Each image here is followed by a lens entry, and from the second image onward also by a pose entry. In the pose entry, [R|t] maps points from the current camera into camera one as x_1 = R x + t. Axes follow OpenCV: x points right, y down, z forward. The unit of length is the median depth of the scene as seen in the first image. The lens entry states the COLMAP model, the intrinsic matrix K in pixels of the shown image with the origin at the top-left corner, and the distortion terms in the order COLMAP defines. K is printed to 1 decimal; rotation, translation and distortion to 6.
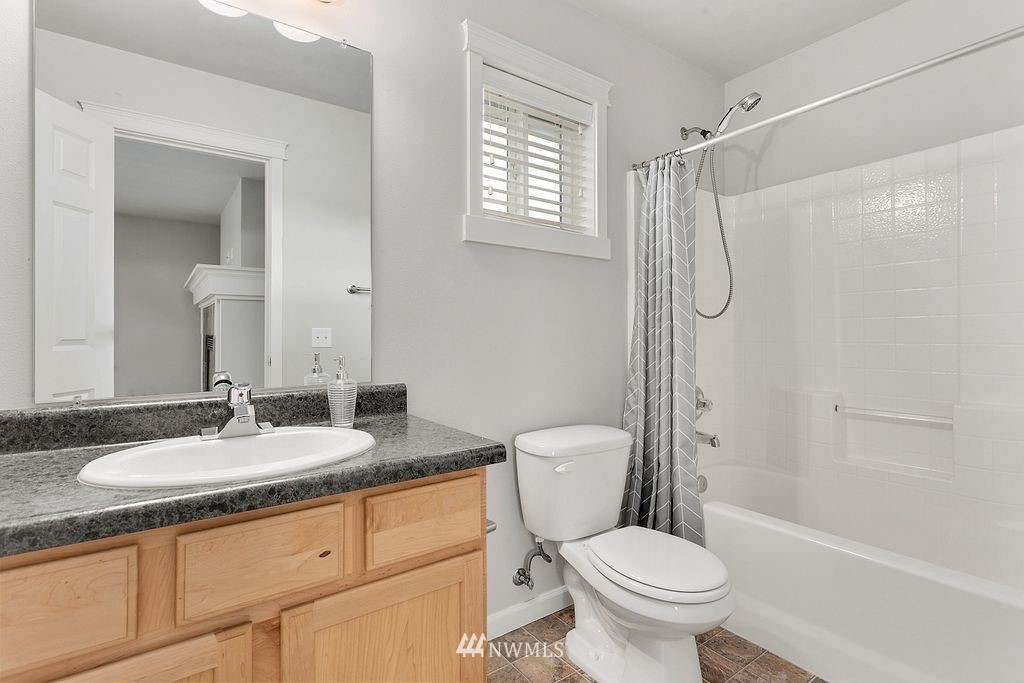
lens RADIAL K [[529.0, 0, 512.0], [0, 529.0, 341.5], [0, 0, 1]] dist [-0.000011, -0.000153]
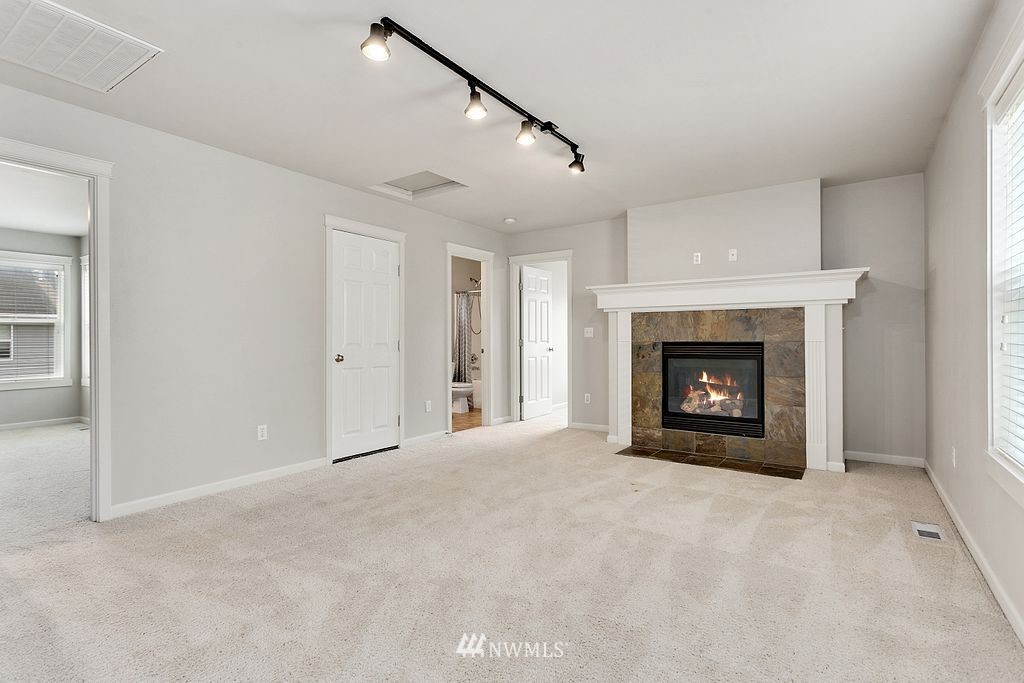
lens RADIAL K [[495.4, 0, 512.0], [0, 495.4, 341.5], [0, 0, 1]] dist [0.000715, 0.000089]
pose [[0.922109, 0.021269, 0.386345, -0.815288], [-0.018097, 0.999766, -0.011844, 0.040529], [-0.386507, 0.003930, 0.922278, -2.573237]]
